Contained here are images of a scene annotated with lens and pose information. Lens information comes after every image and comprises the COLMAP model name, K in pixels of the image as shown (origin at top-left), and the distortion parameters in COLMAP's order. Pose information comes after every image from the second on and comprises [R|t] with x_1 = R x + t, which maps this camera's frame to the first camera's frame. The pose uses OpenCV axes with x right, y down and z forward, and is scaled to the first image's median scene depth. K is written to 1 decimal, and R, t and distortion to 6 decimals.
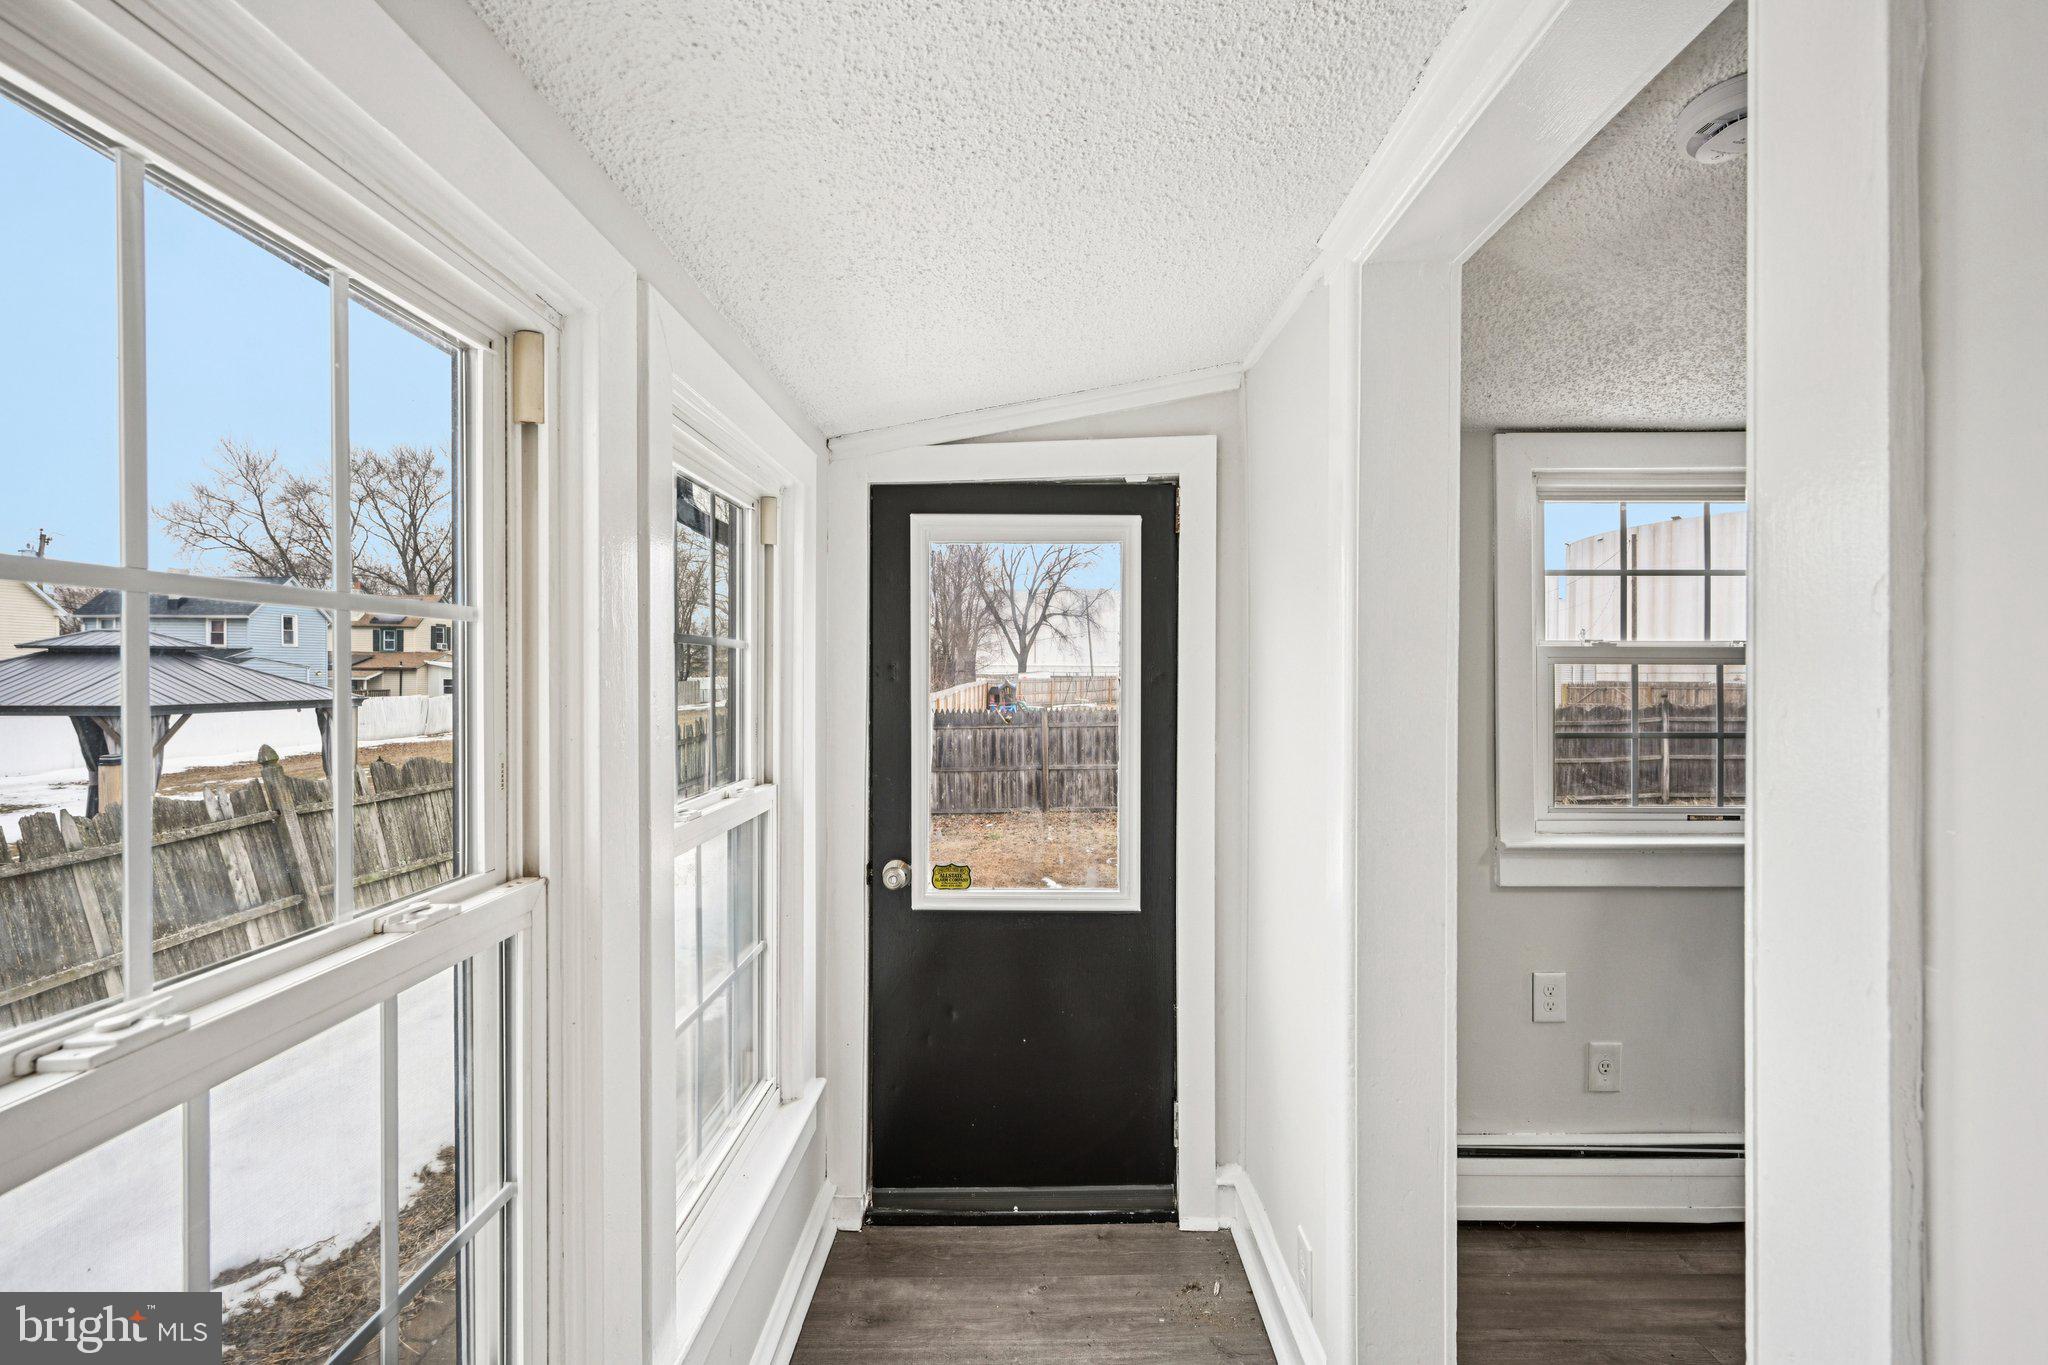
lens RADIAL K [[905.1, 0, 1027.3], [0, 905.1, 677.7], [0, 0, 1]] dist [0.001350, 0.000659]
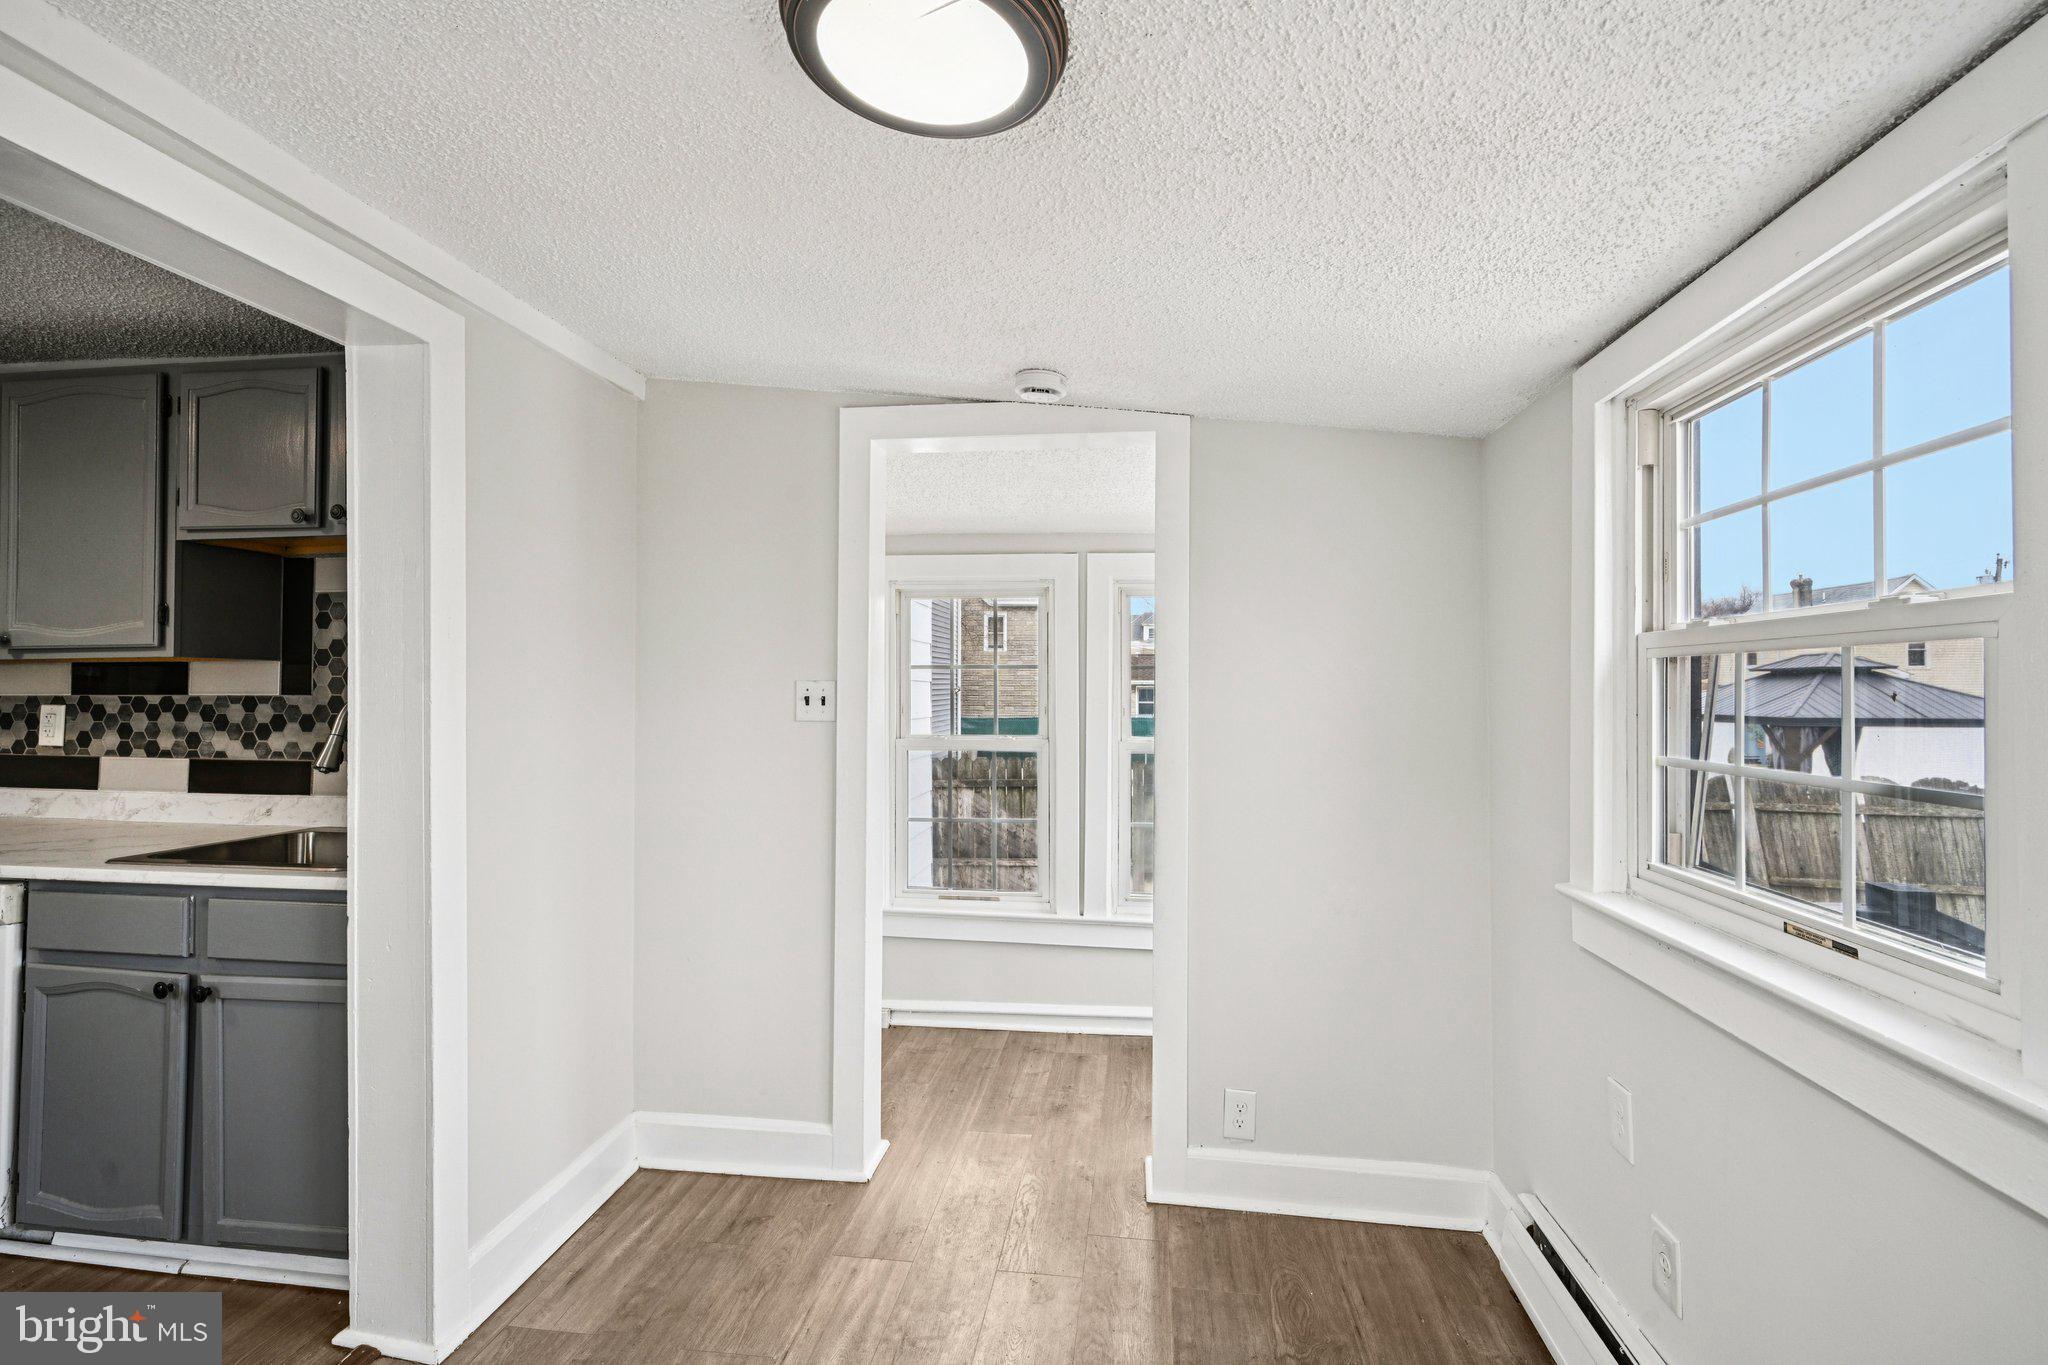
lens RADIAL K [[905.1, 0, 1017.5], [0, 905.1, 680.7], [0, 0, 1]] dist [0.001350, 0.000659]
pose [[-0.141850, -0.012827, -0.989805, 0.481362], [-0.007181, 0.999903, -0.011929, 0.005039], [0.989862, 0.005416, -0.141928, 0.220023]]
